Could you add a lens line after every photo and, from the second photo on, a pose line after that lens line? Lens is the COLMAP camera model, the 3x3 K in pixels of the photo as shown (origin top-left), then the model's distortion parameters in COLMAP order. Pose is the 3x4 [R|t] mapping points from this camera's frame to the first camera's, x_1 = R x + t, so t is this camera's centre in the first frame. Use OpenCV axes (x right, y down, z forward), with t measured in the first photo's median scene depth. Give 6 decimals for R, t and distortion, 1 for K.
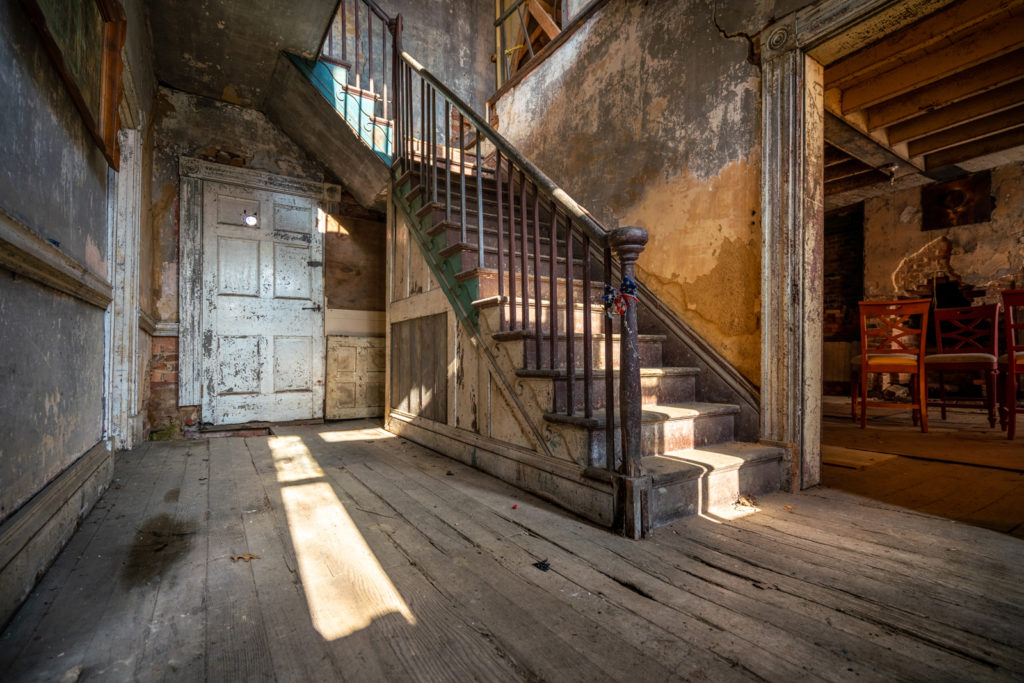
lens RADIAL K [[458.6, 0, 512.0], [0, 458.6, 341.5], [0, 0, 1]] dist [-0.003127, -0.000060]
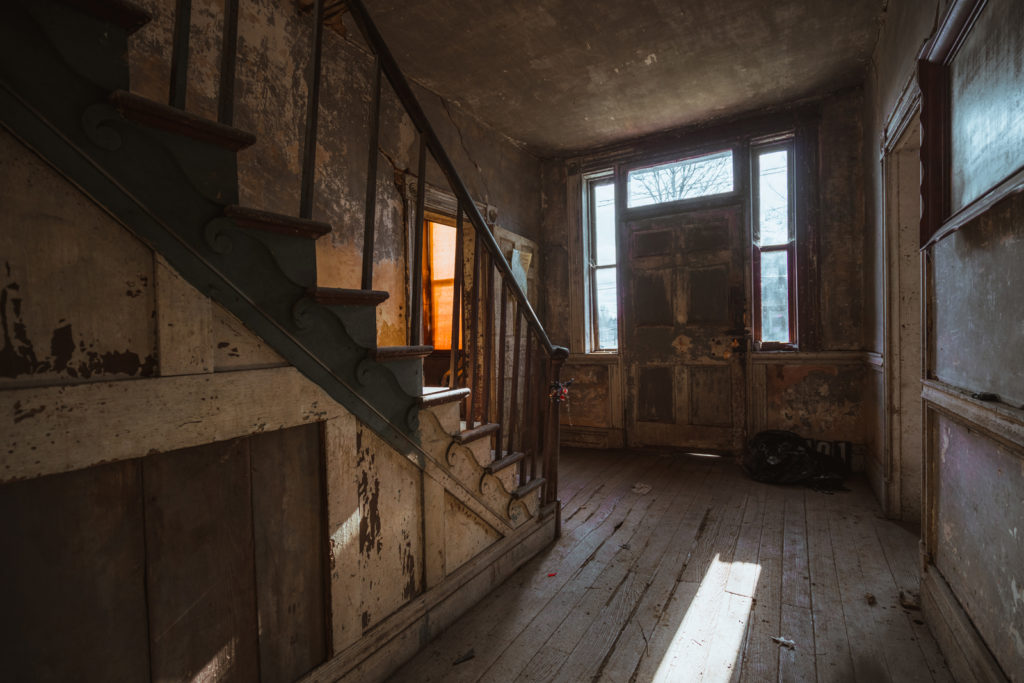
lens RADIAL K [[458.6, 0, 512.0], [0, 458.6, 341.5], [0, 0, 1]] dist [-0.003127, -0.000060]
pose [[-0.426878, -0.003486, 0.904303, -0.983120], [-0.014445, 0.999891, -0.002964, -0.224607], [-0.904194, -0.014328, -0.426882, 1.562305]]
